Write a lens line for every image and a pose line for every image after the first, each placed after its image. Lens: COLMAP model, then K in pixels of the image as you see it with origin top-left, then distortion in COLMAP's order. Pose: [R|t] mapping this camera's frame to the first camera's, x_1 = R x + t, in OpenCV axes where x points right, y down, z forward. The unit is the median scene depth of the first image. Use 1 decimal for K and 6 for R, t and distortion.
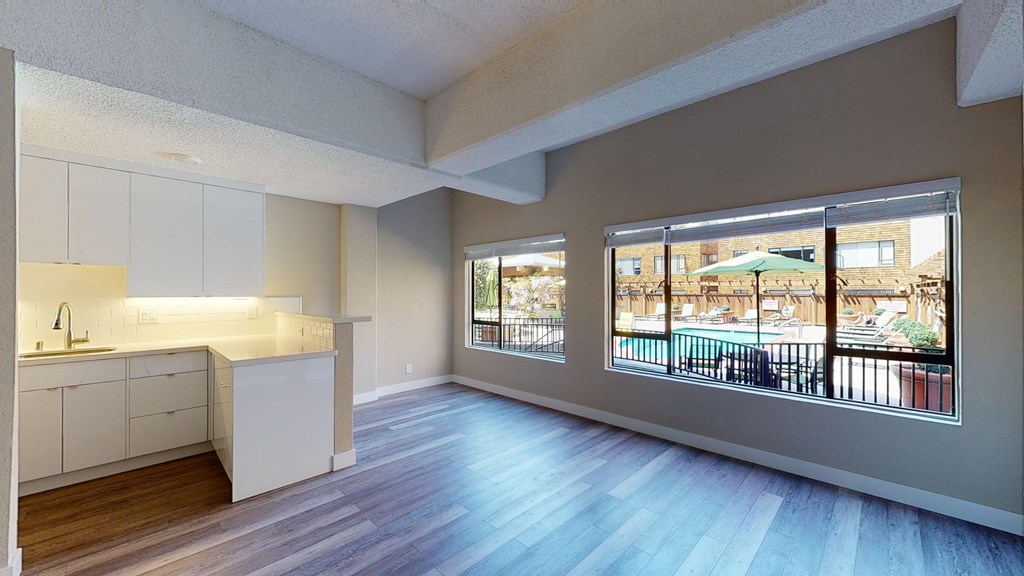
lens RADIAL K [[375.1, 0, 511.9], [0, 375.1, 292.6], [0, 0, 1]] dist [0.001026, -0.000366]
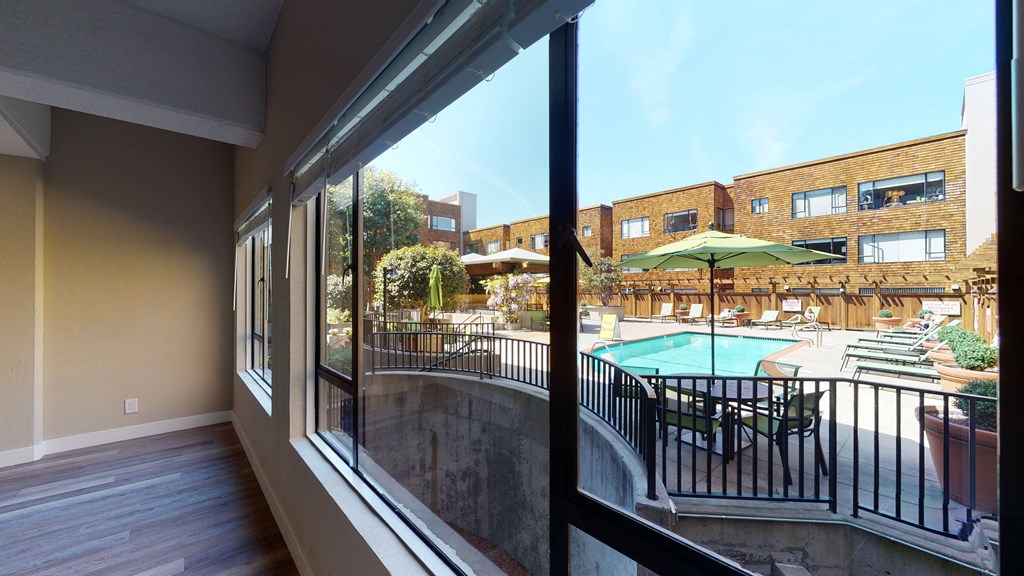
lens RADIAL K [[375.1, 0, 512.0], [0, 375.1, 290.5], [0, 0, 1]] dist [0.001026, -0.000366]
pose [[0.997578, -0.000360, -0.069551, 0.119965], [0.000186, 0.999997, -0.002508, -0.000004], [0.069552, 0.002489, 0.997575, 0.103568]]
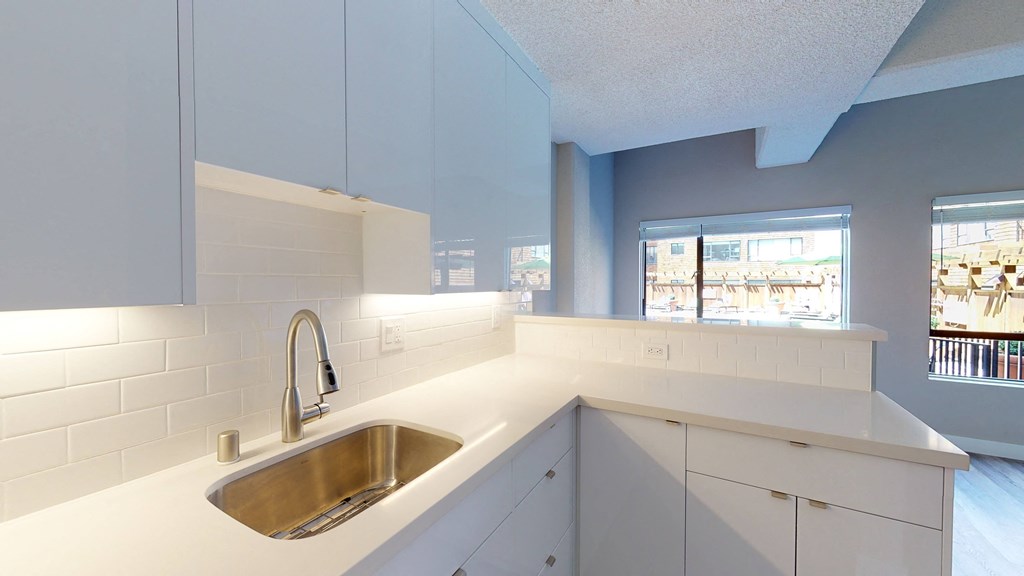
lens RADIAL K [[375.1, 0, 512.9], [0, 375.1, 288.9], [0, 0, 1]] dist [0.001026, -0.000366]
pose [[0.971404, -0.004896, 0.237384, -0.156206], [0.000856, 0.999853, 0.017118, -0.000474], [-0.237433, -0.016425, 0.971265, 0.085824]]
